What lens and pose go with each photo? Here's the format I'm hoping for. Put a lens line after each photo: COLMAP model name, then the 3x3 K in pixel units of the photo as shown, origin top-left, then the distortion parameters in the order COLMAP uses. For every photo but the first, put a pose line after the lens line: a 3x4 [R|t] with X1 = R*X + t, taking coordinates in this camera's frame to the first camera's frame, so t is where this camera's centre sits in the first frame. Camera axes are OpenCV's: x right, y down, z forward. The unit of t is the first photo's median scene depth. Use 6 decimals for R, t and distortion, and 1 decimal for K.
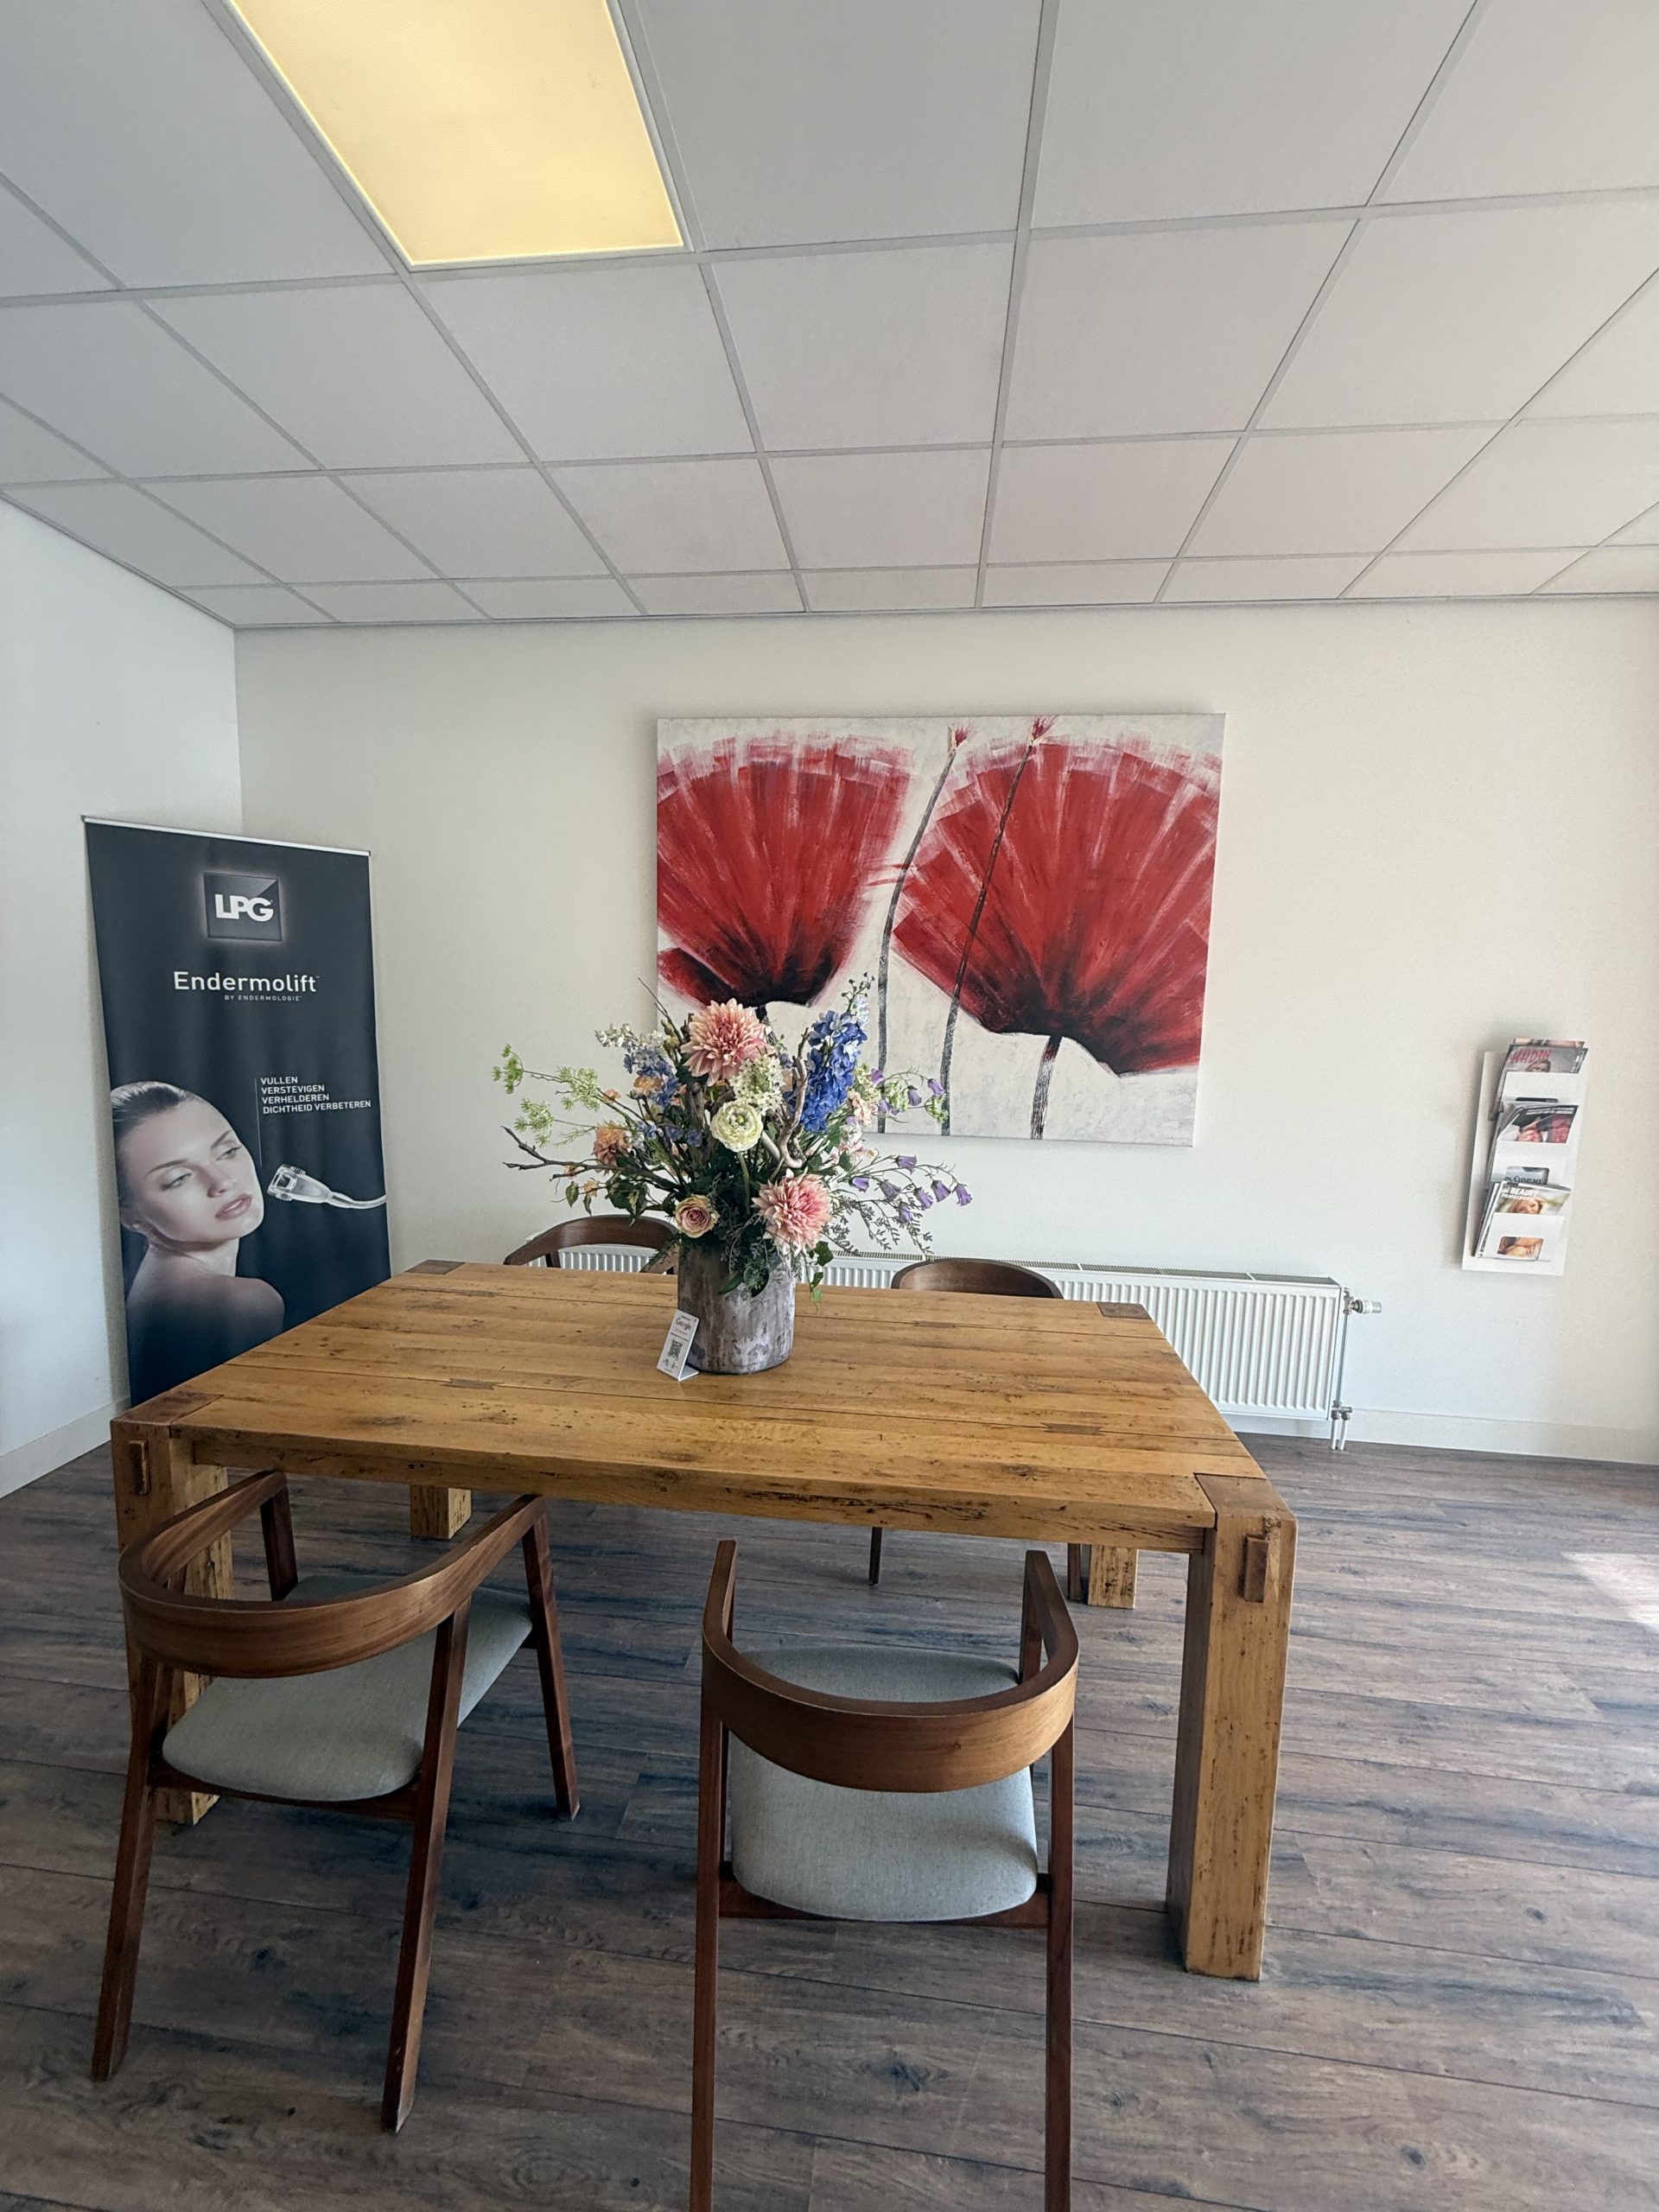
lens RADIAL K [[889.8, 0, 816.0], [0, 889.8, 1105.7], [0, 0, 1]] dist [0.000396, 0.000169]
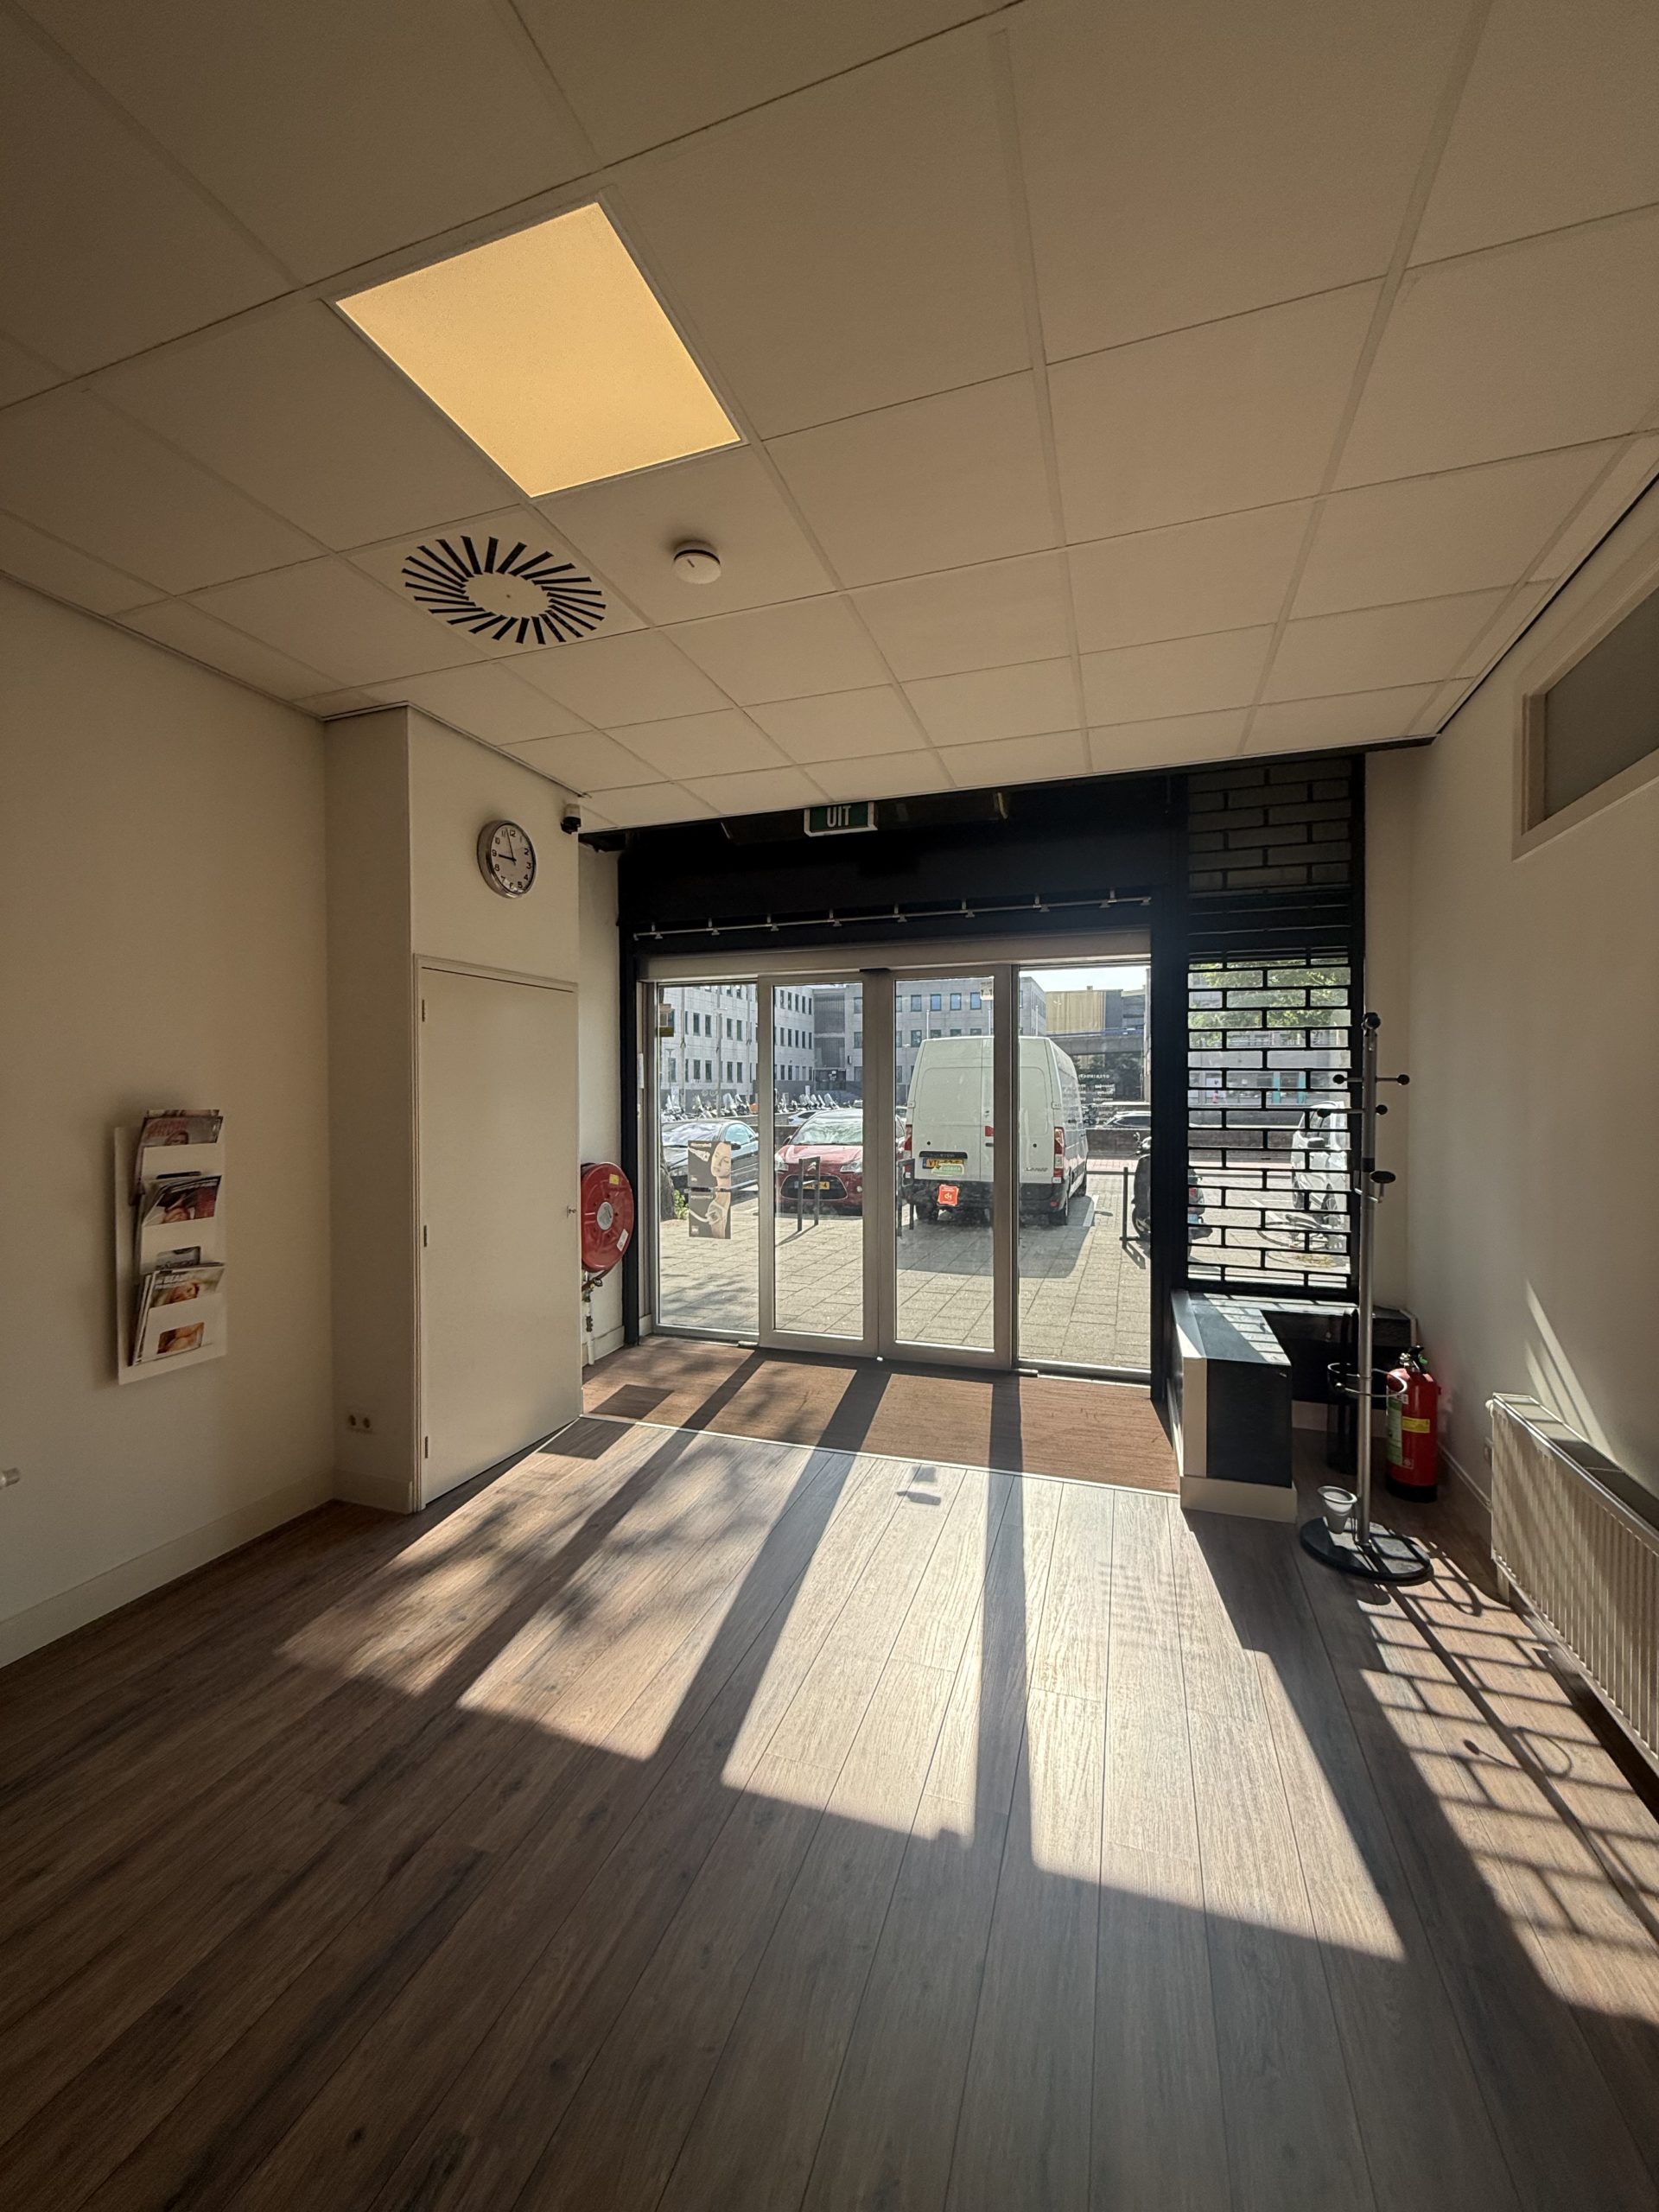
lens RADIAL K [[889.8, 0, 821.2], [0, 889.8, 1093.4], [0, 0, 1]] dist [0.000396, 0.000169]
pose [[0.220326, -0.036676, 0.974737, 0.079375], [0.126581, 0.991918, 0.008710, -0.017431], [-0.967178, 0.121464, 0.223188, 0.175401]]
